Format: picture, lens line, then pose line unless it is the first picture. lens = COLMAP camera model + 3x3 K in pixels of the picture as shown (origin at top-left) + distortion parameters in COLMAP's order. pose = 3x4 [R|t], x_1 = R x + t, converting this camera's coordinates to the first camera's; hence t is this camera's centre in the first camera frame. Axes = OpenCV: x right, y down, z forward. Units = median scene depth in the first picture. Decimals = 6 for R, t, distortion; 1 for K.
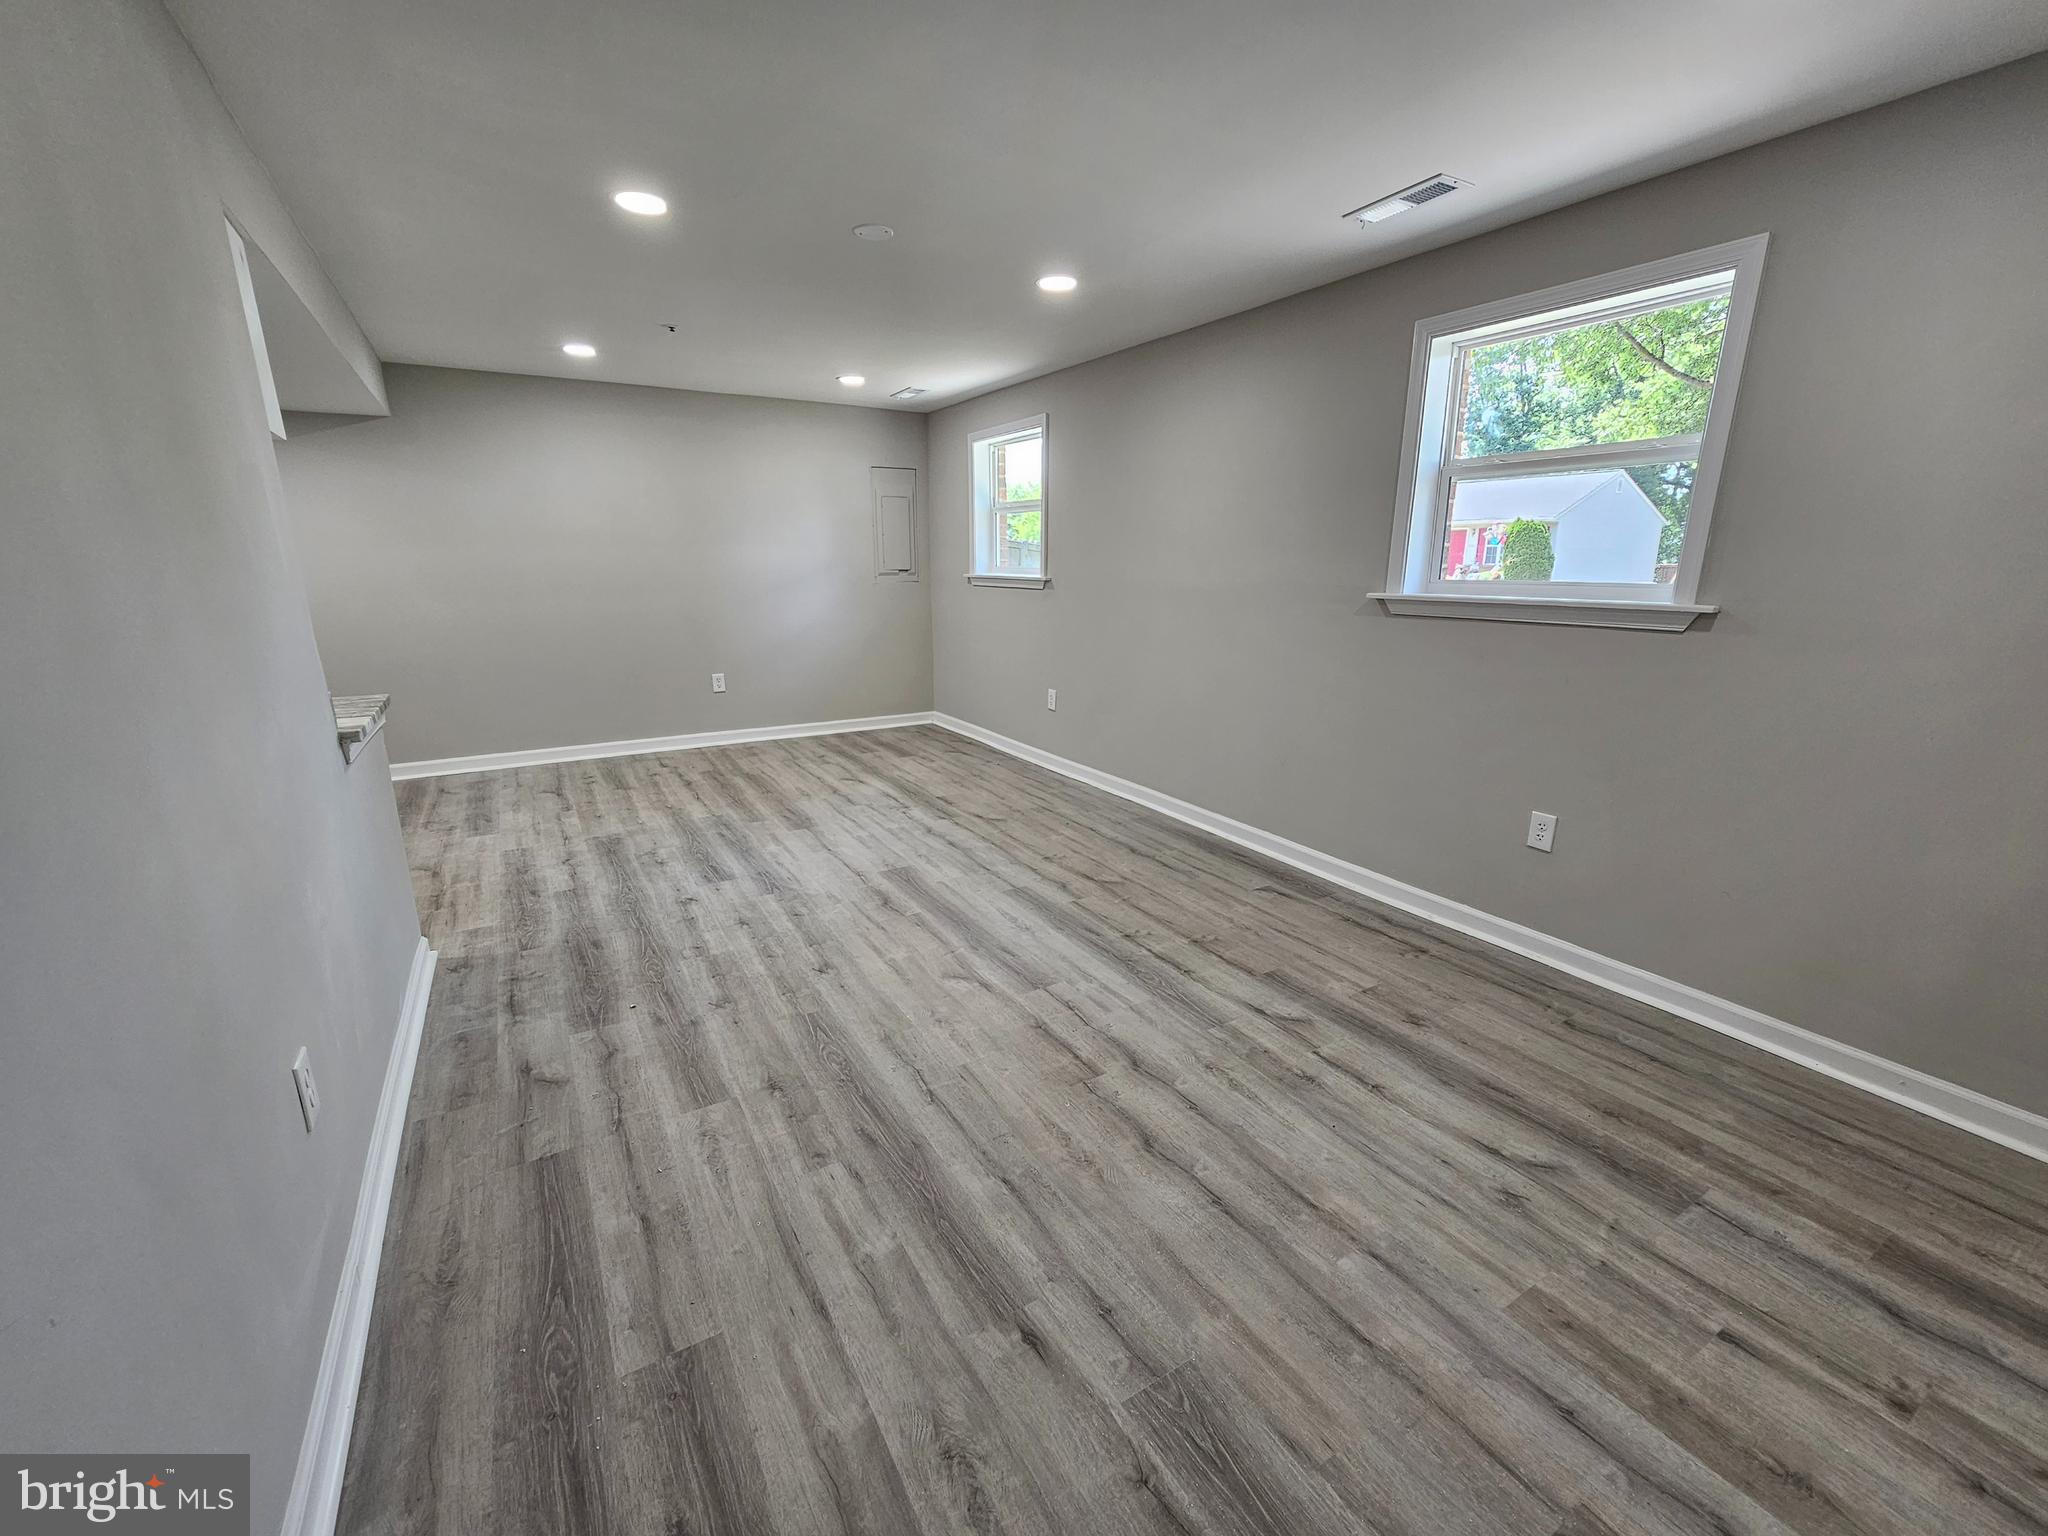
lens RADIAL K [[842.0, 0, 1025.3], [0, 842.0, 772.8], [0, 0, 1]] dist [-0.005878, 0.001774]
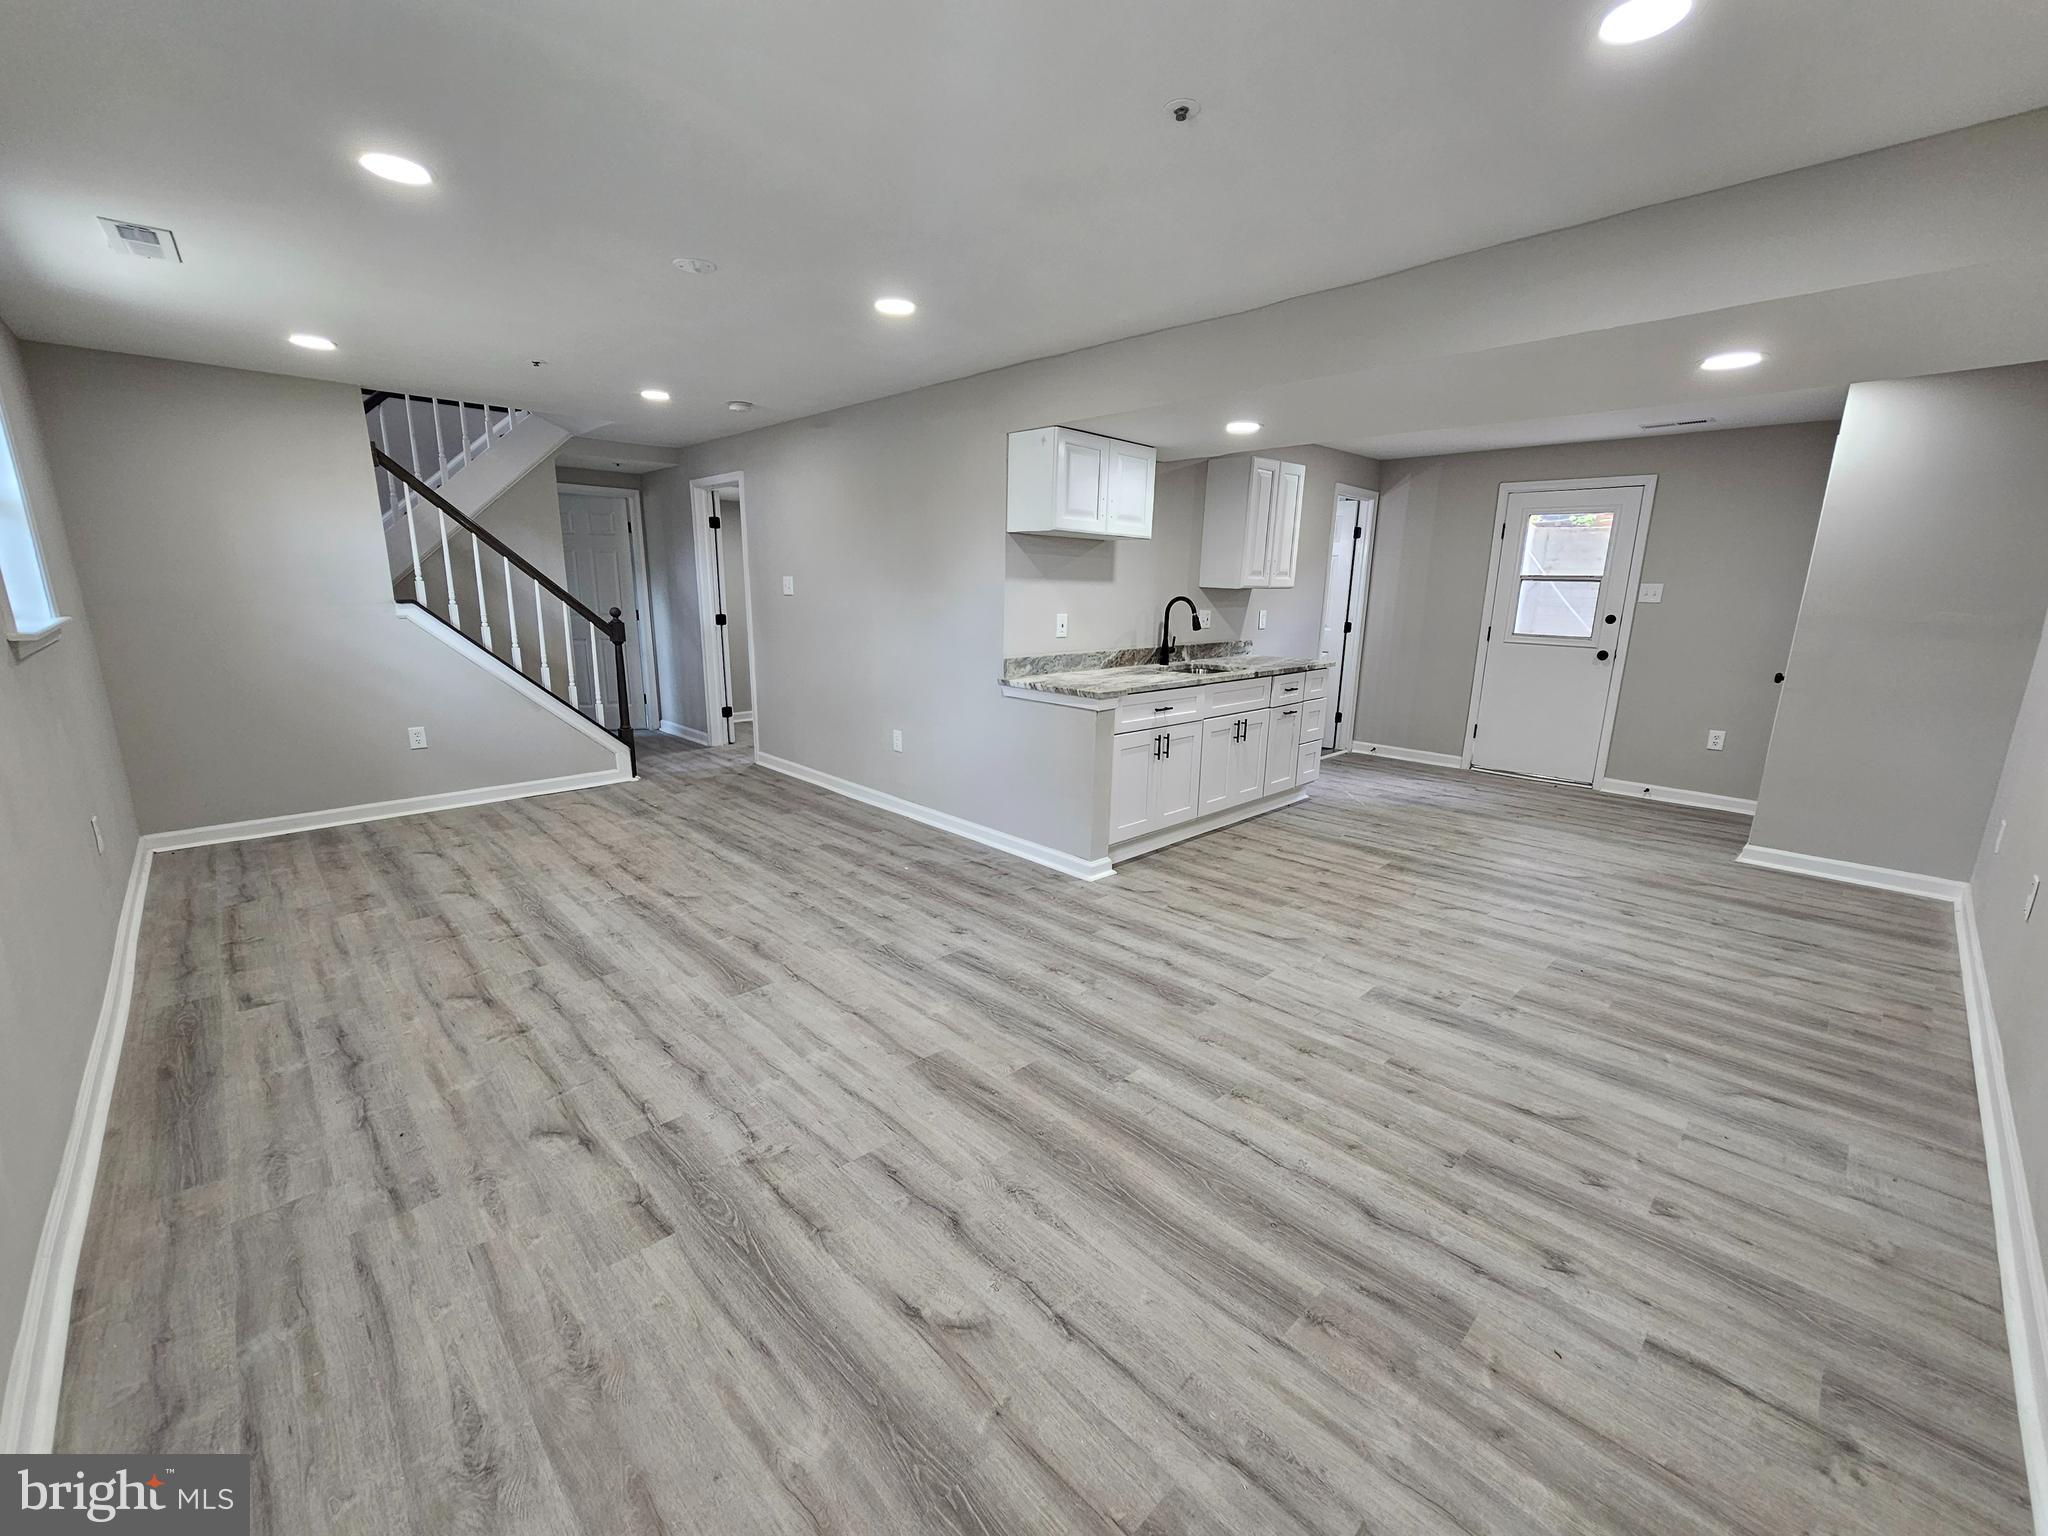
lens RADIAL K [[842.0, 0, 1025.7], [0, 842.0, 773.9], [0, 0, 1]] dist [-0.005878, 0.001774]
pose [[-0.975537, 0.032687, -0.217390, -0.264465], [-0.070701, 0.889696, 0.451045, -0.479943], [0.208155, 0.455381, -0.865621, 1.808799]]
